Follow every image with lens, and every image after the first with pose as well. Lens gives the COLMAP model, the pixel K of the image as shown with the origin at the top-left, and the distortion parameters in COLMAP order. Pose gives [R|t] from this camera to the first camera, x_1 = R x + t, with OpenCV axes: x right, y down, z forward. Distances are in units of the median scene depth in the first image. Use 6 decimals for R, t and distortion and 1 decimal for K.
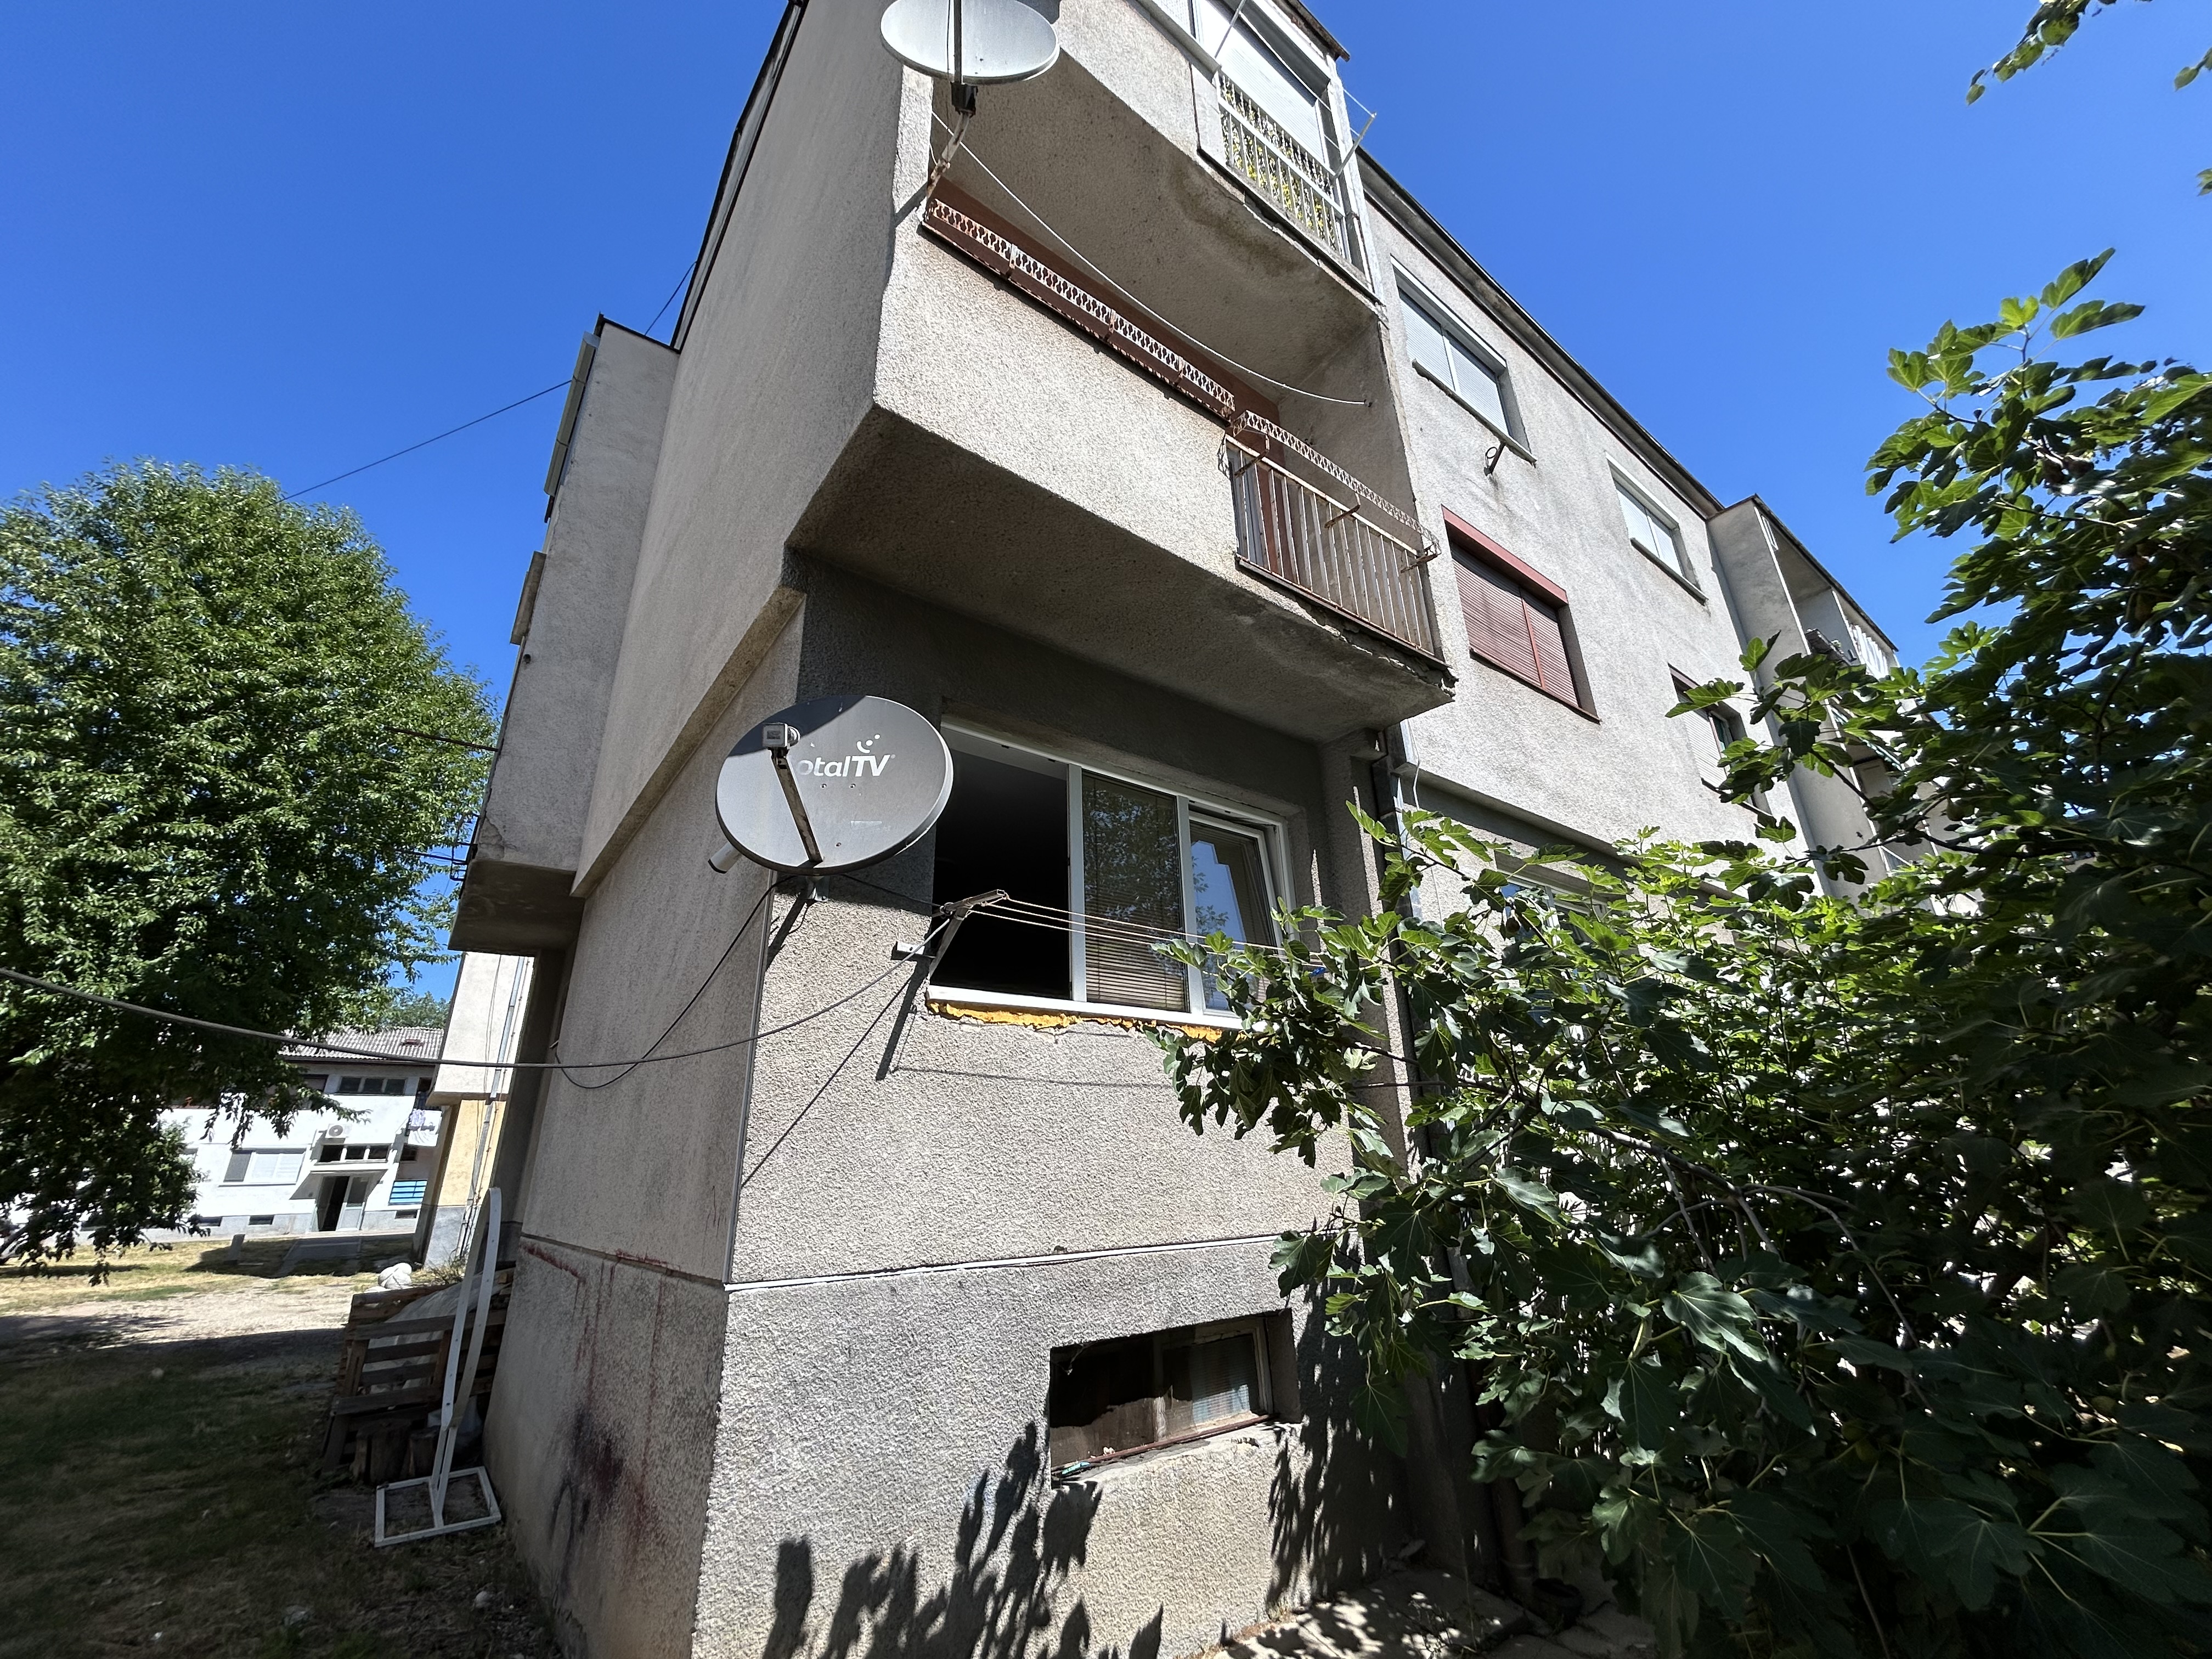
lens RADIAL K [[891.1, 0, 1100.7], [0, 891.1, 826.1], [0, 0, 1]] dist [0.000163, 0.000854]
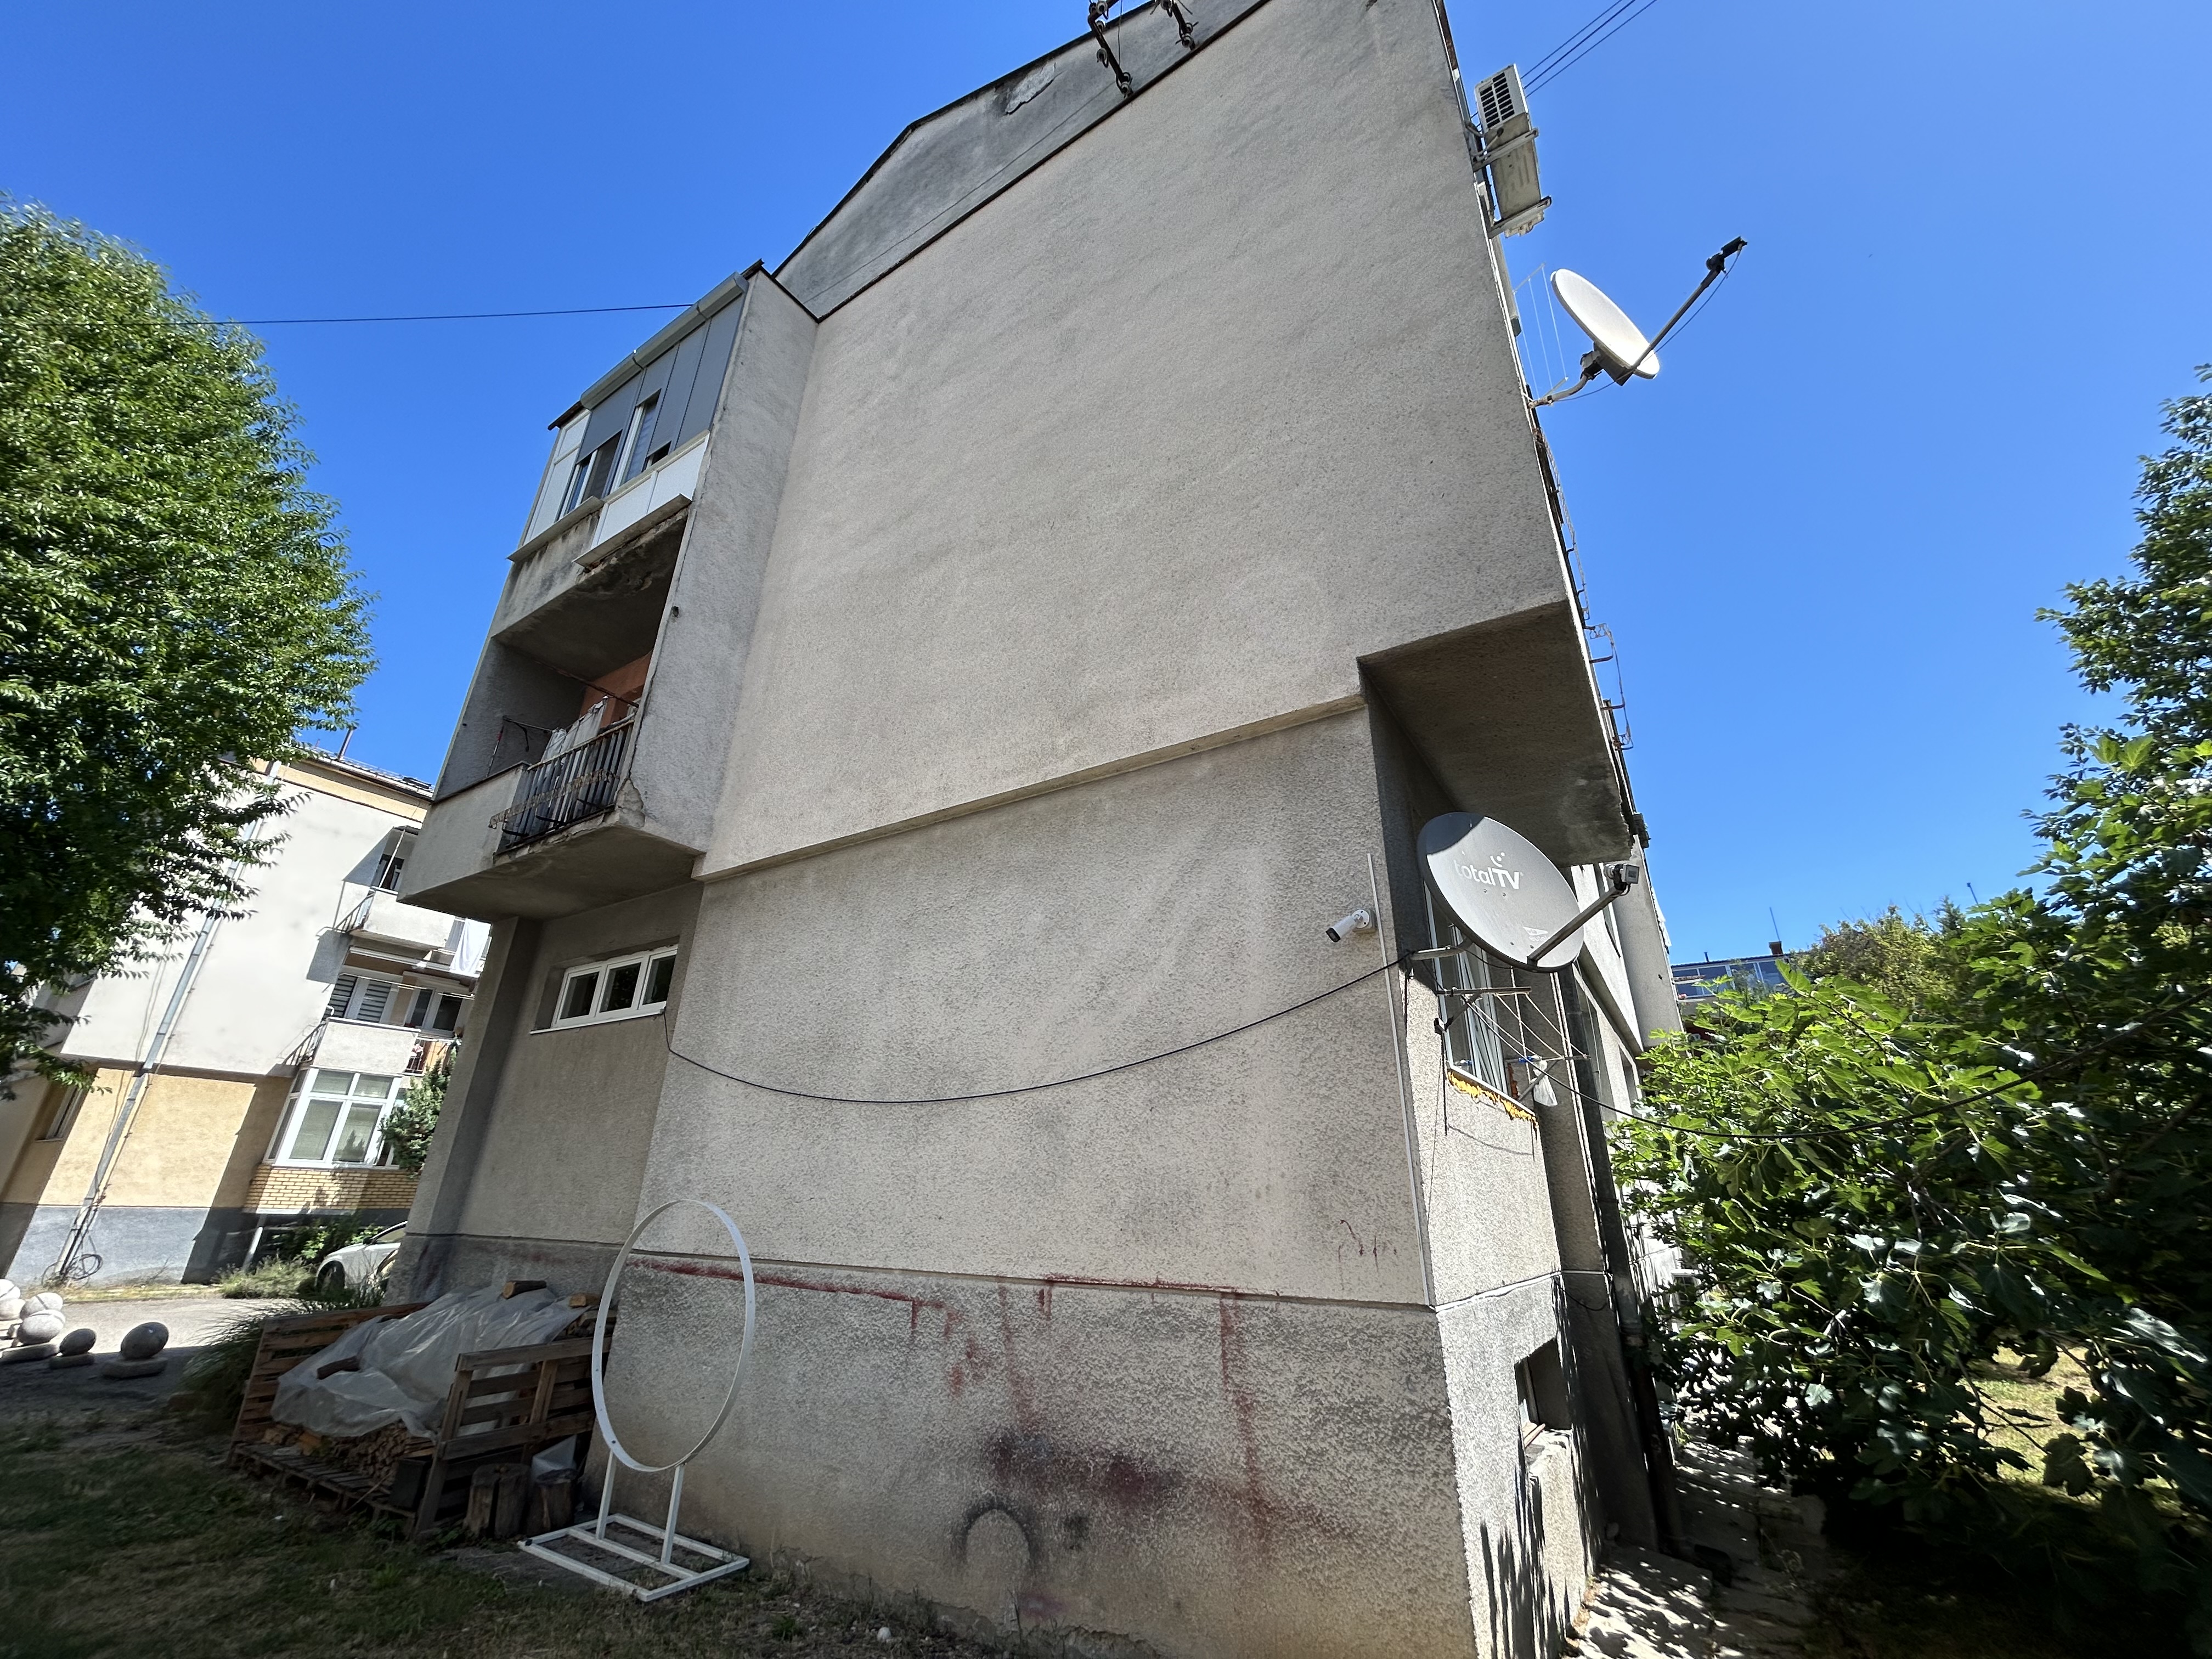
lens RADIAL K [[891.1, 0, 1100.7], [0, 891.1, 826.1], [0, 0, 1]] dist [0.000163, 0.000854]
pose [[0.939269, 0.175829, 0.294716, -0.461660], [-0.165650, 0.984396, -0.059365, 0.010306], [-0.300556, 0.006940, 0.953739, 0.000469]]
